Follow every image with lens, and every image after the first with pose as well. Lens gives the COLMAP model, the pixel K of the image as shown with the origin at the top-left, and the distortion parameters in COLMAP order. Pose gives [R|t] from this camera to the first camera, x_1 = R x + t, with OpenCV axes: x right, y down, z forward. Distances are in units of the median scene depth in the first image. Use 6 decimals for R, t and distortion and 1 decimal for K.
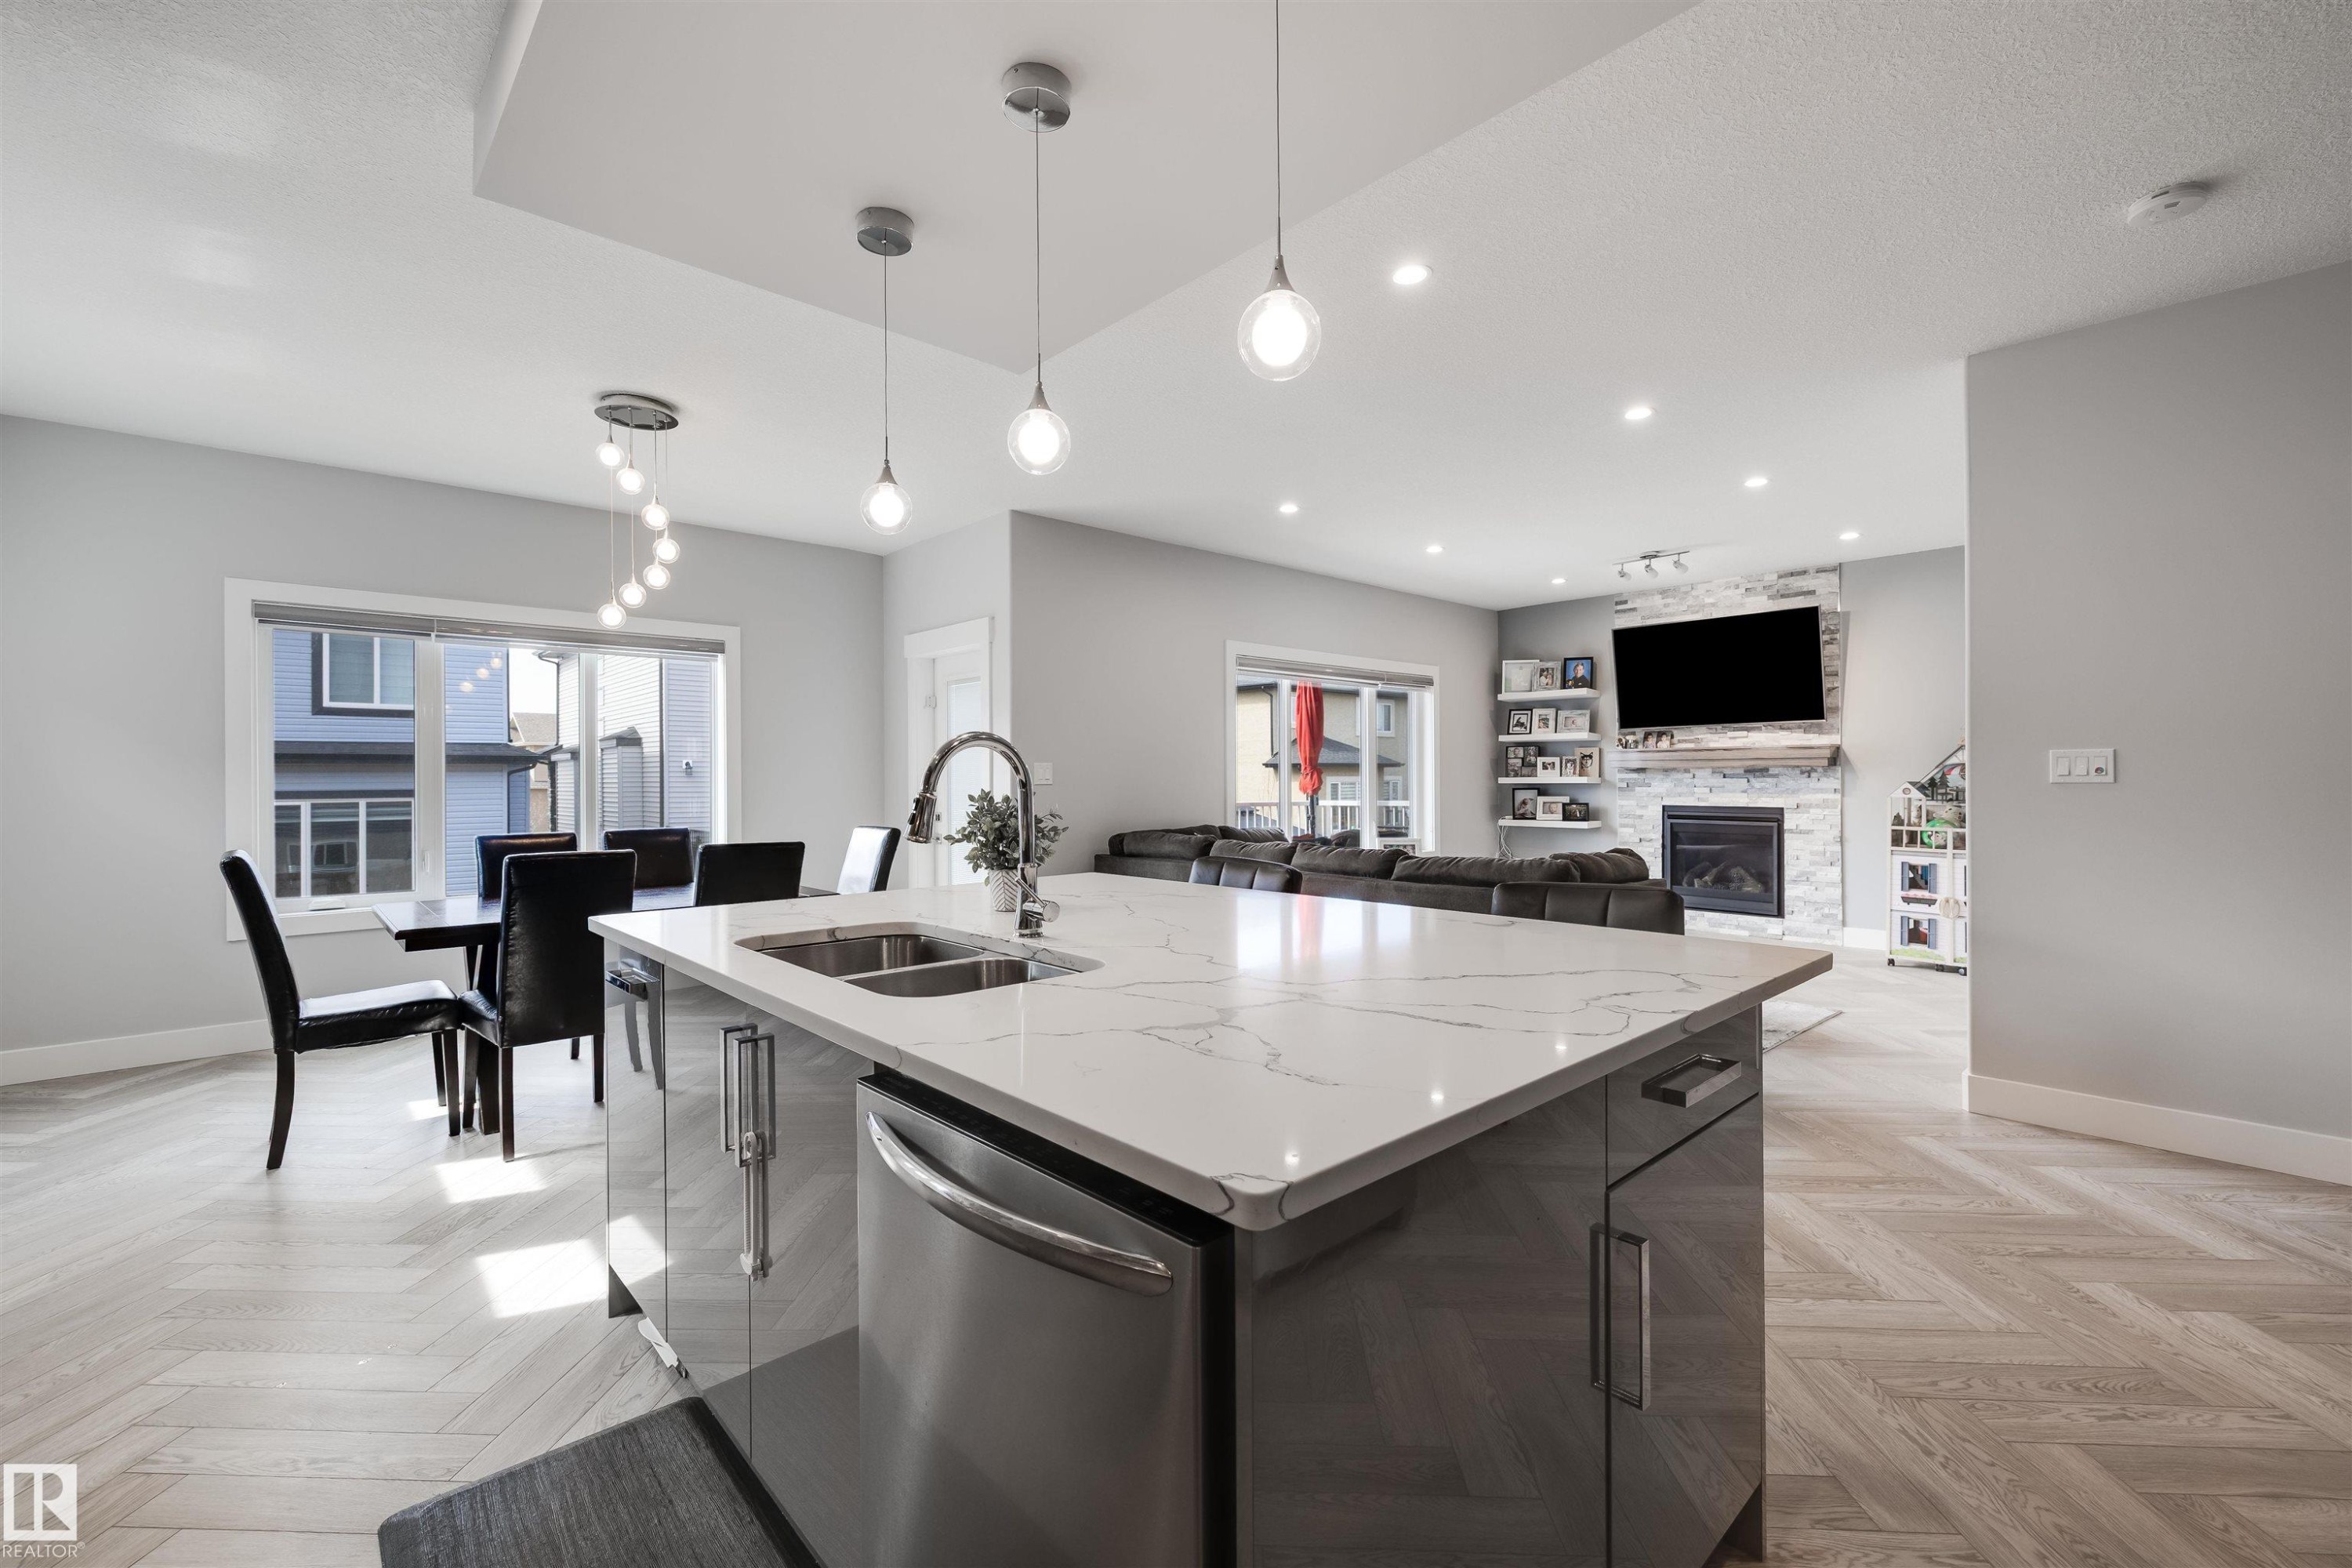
lens RADIAL K [[995.7, 0, 1175.2], [0, 995.7, 777.6], [0, 0, 1]] dist [0.002844, 0.000067]
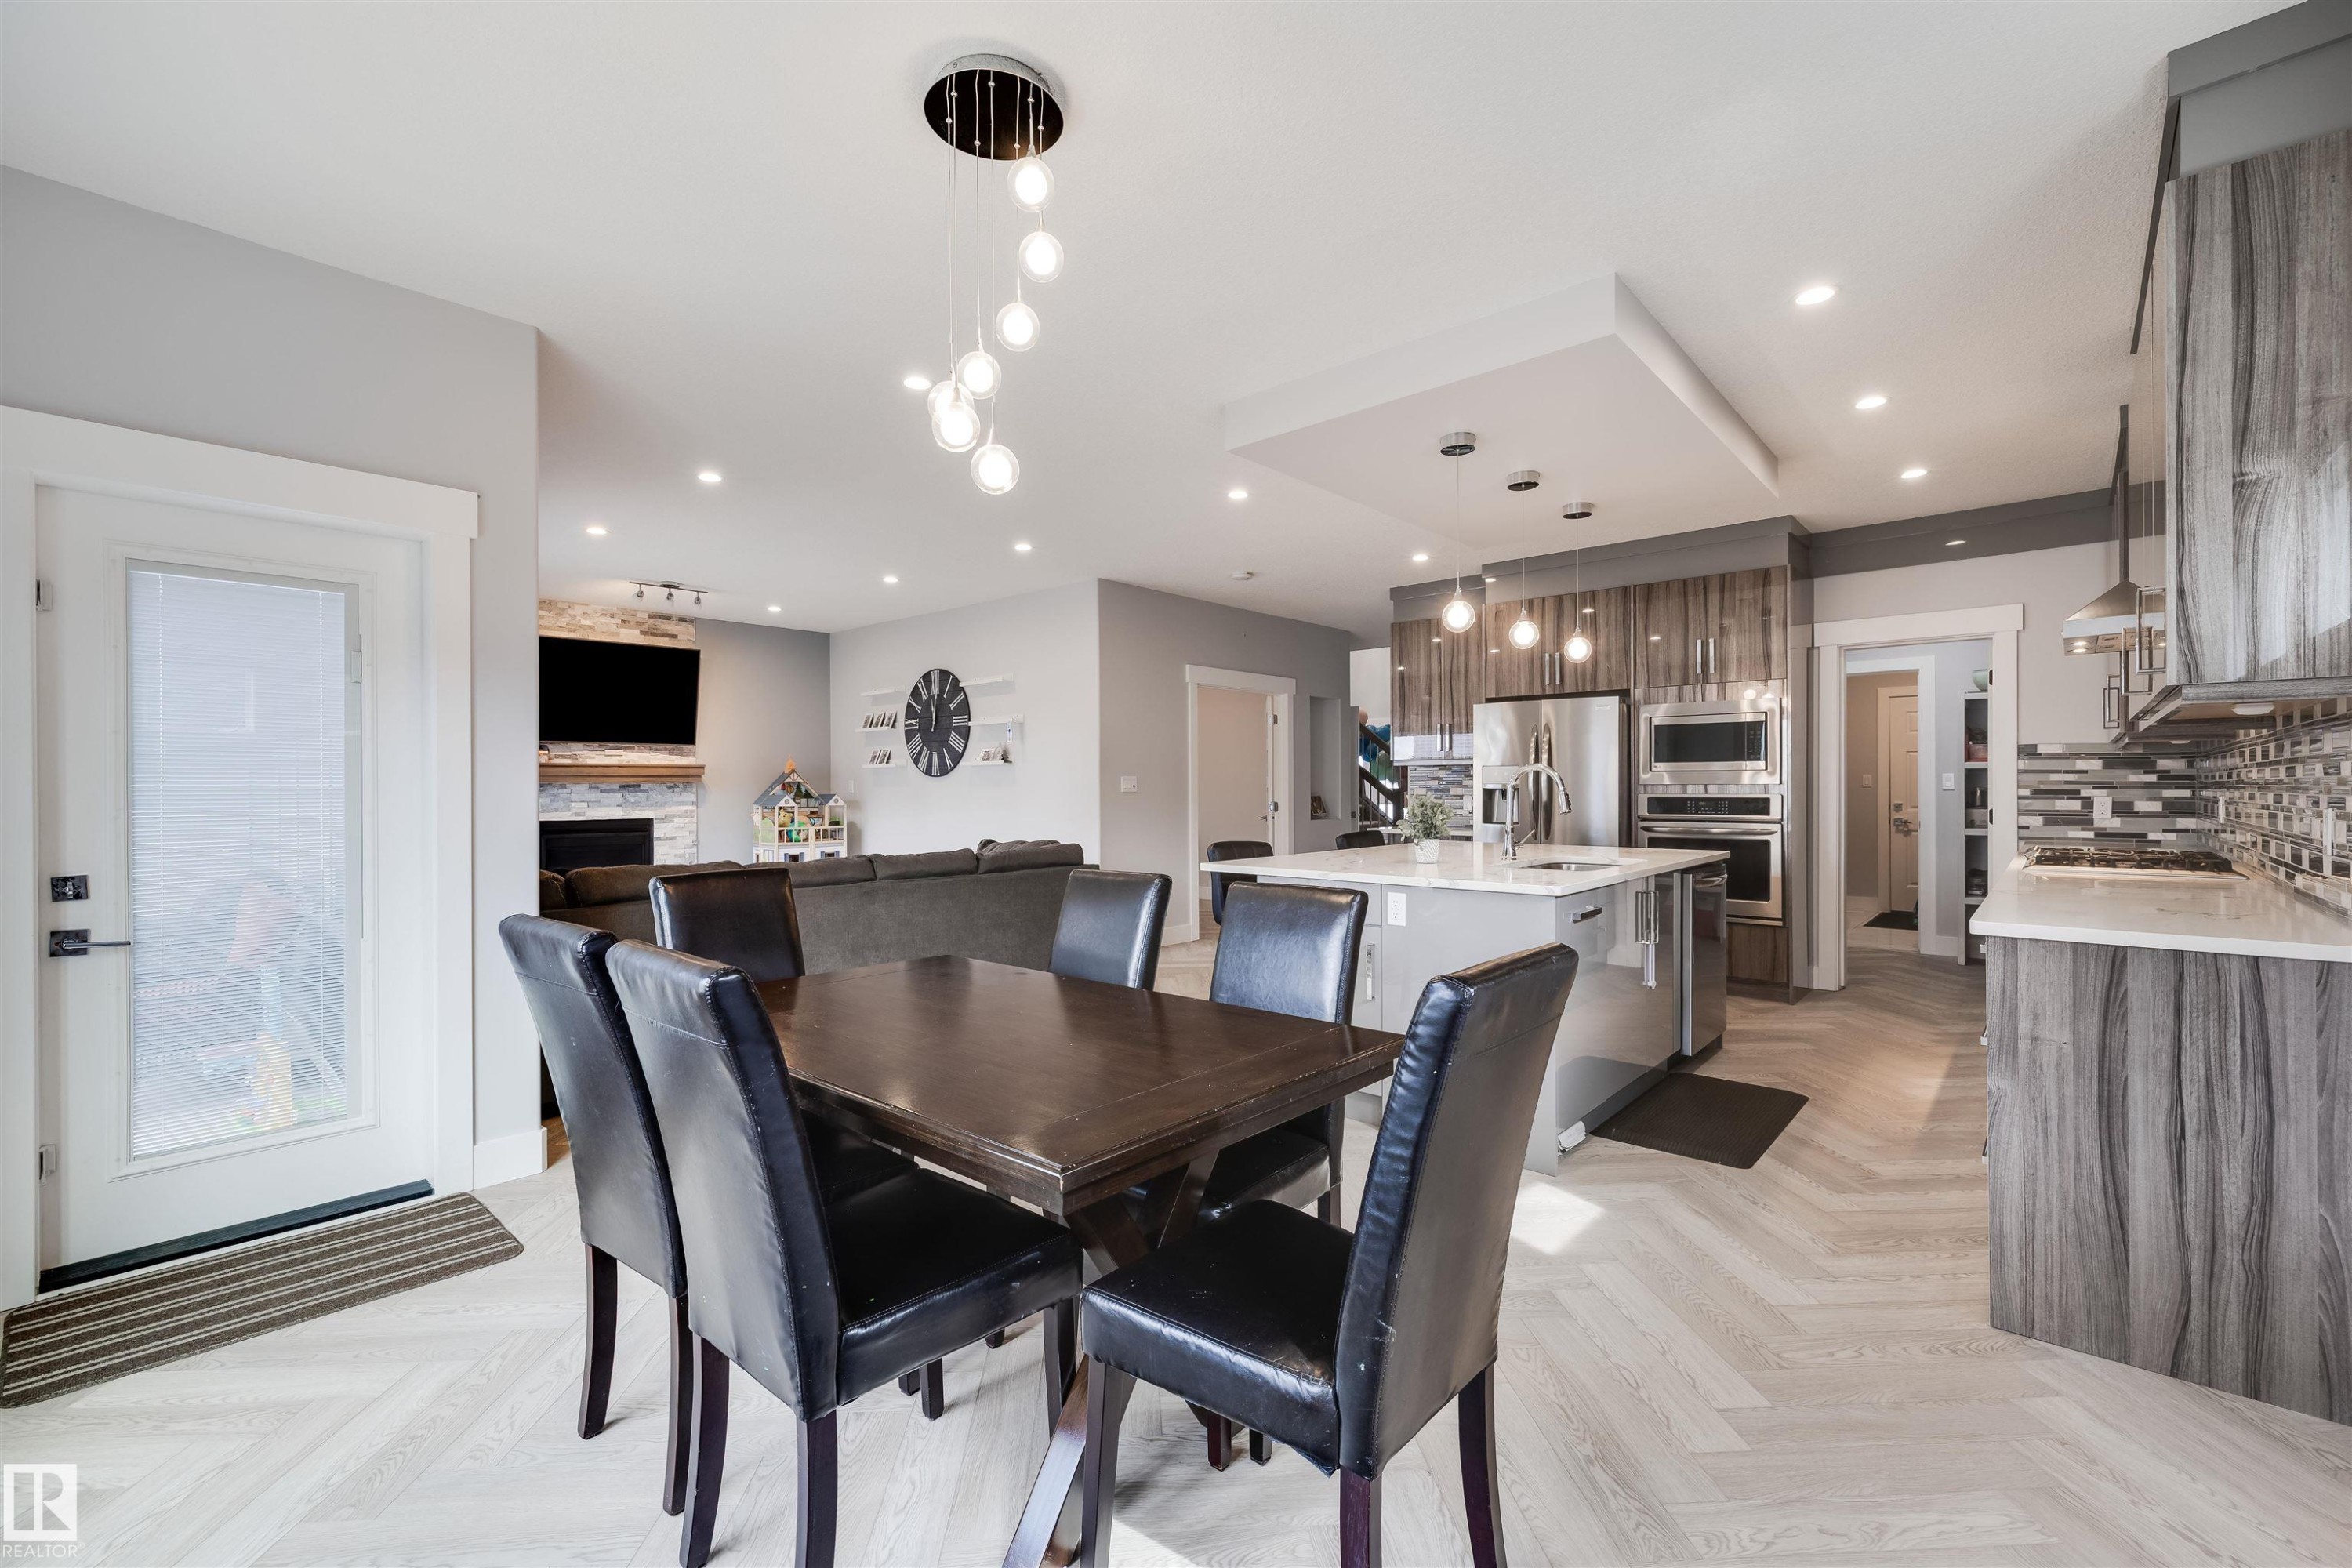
lens RADIAL K [[995.7, 0, 1174.2], [0, 995.7, 786.2], [0, 0, 1]] dist [0.002844, 0.000067]
pose [[-0.103405, 0.005774, 0.994623, -0.560316], [0.005953, 0.999969, -0.005186, 0.002286], [-0.994622, 0.005385, -0.103436, 0.495174]]
